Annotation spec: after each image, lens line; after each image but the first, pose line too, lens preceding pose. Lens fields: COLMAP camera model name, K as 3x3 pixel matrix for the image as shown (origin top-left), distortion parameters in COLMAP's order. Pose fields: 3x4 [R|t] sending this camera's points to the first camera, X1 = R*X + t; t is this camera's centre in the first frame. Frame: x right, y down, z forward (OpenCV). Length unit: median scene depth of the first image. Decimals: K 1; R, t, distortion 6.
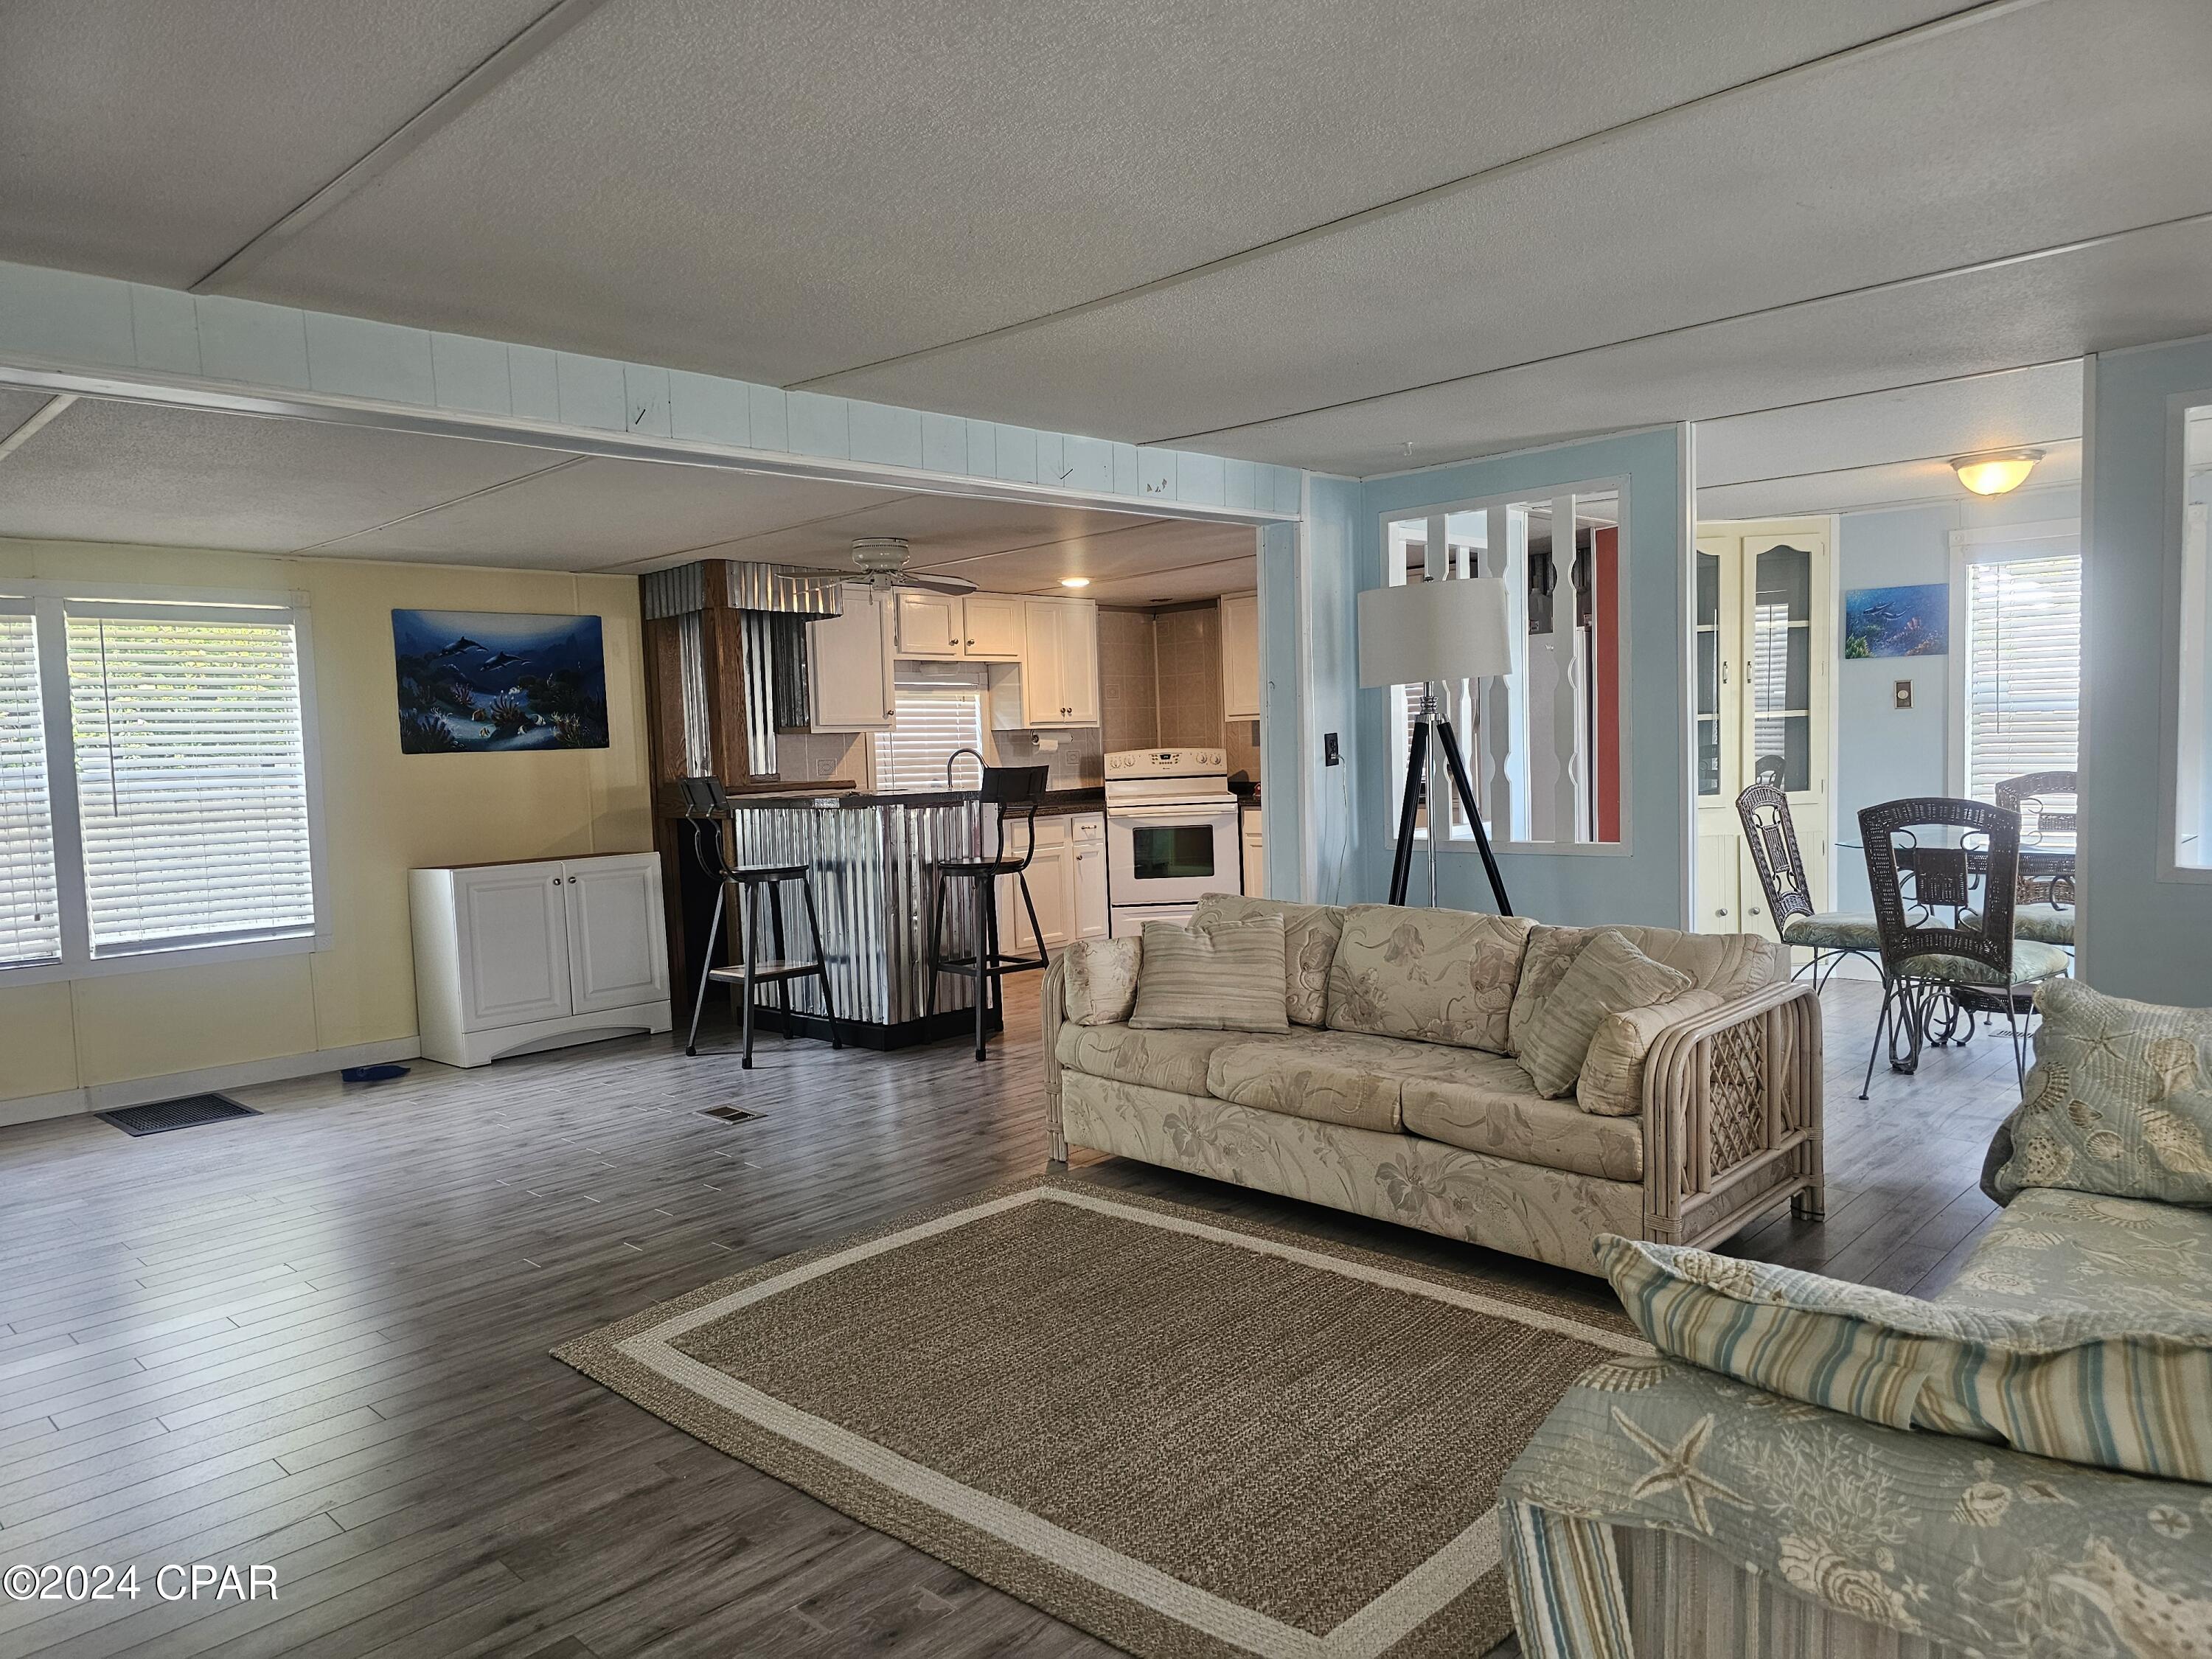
lens RADIAL K [[1496.5, 0, 1102.5], [0, 1496.5, 839.5], [0, 0, 1]] dist [0.067262, -0.065037]
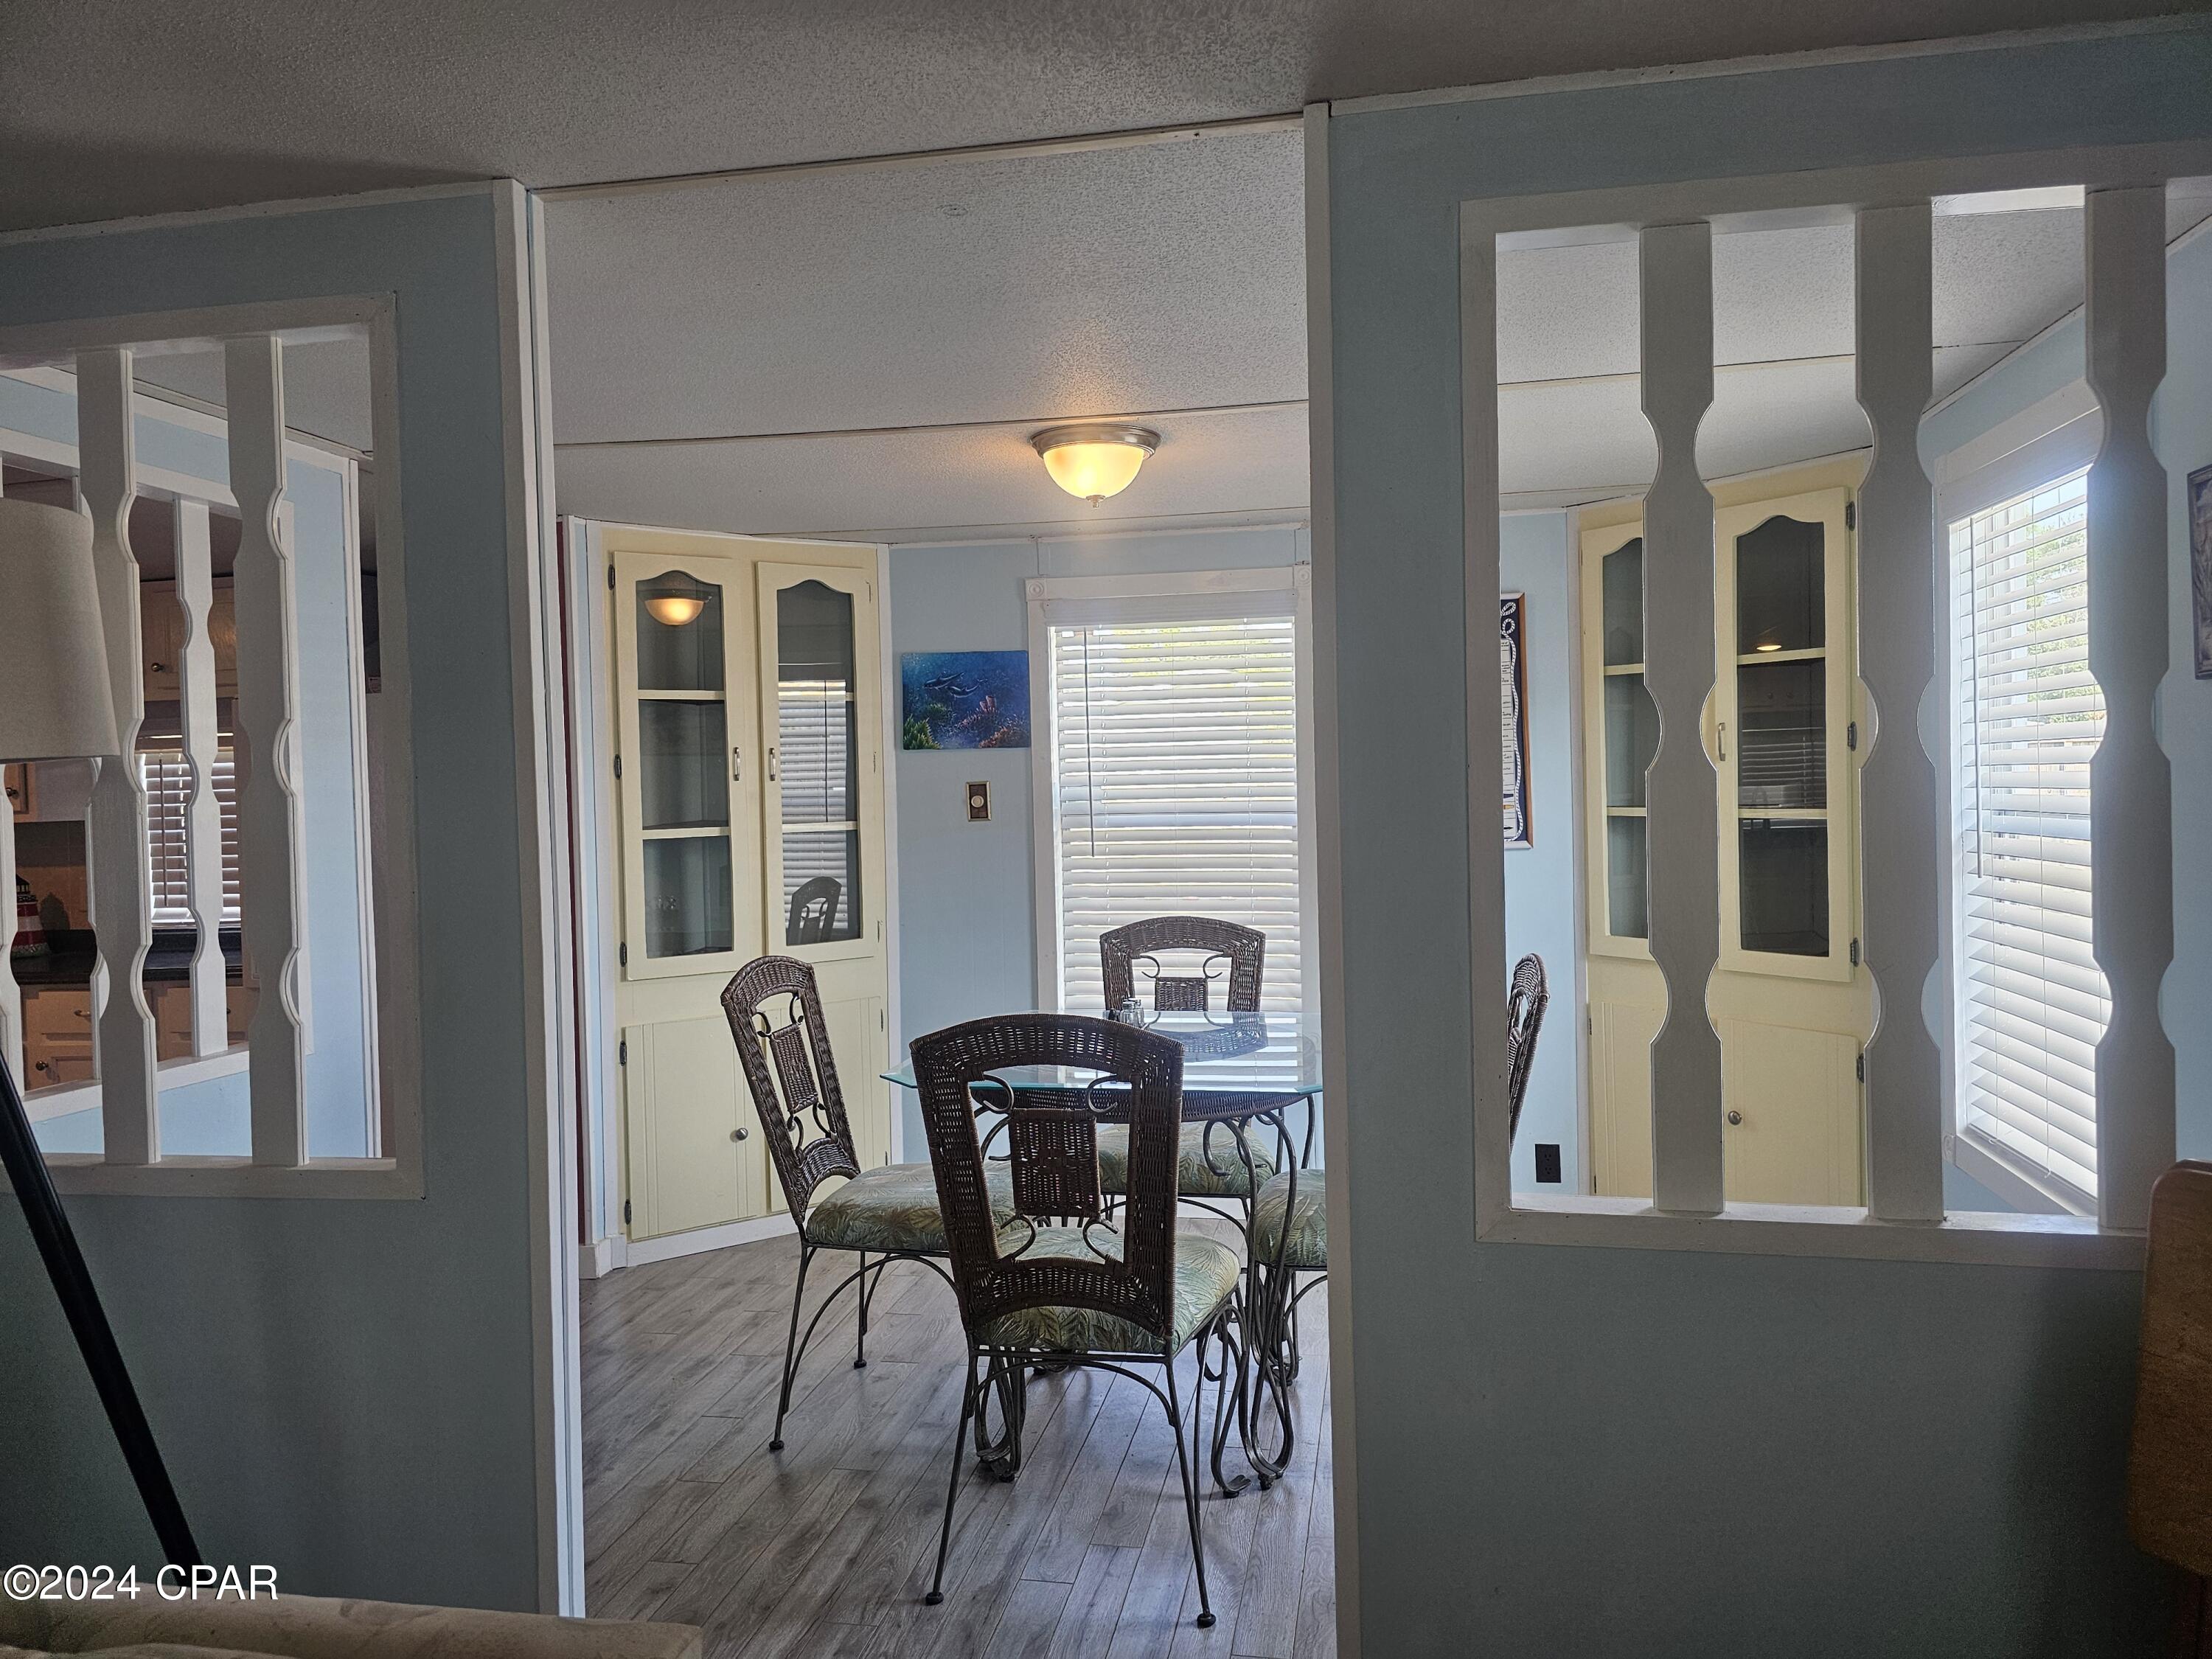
lens RADIAL K [[1496.5, 0, 1138.5], [0, 1496.5, 835.7], [0, 0, 1]] dist [0.067262, -0.065037]
pose [[0.829185, -0.002434, 0.558969, 0.265707], [0.034956, 0.998259, -0.047508, -0.058561], [-0.557881, 0.058933, 0.827826, 0.507689]]
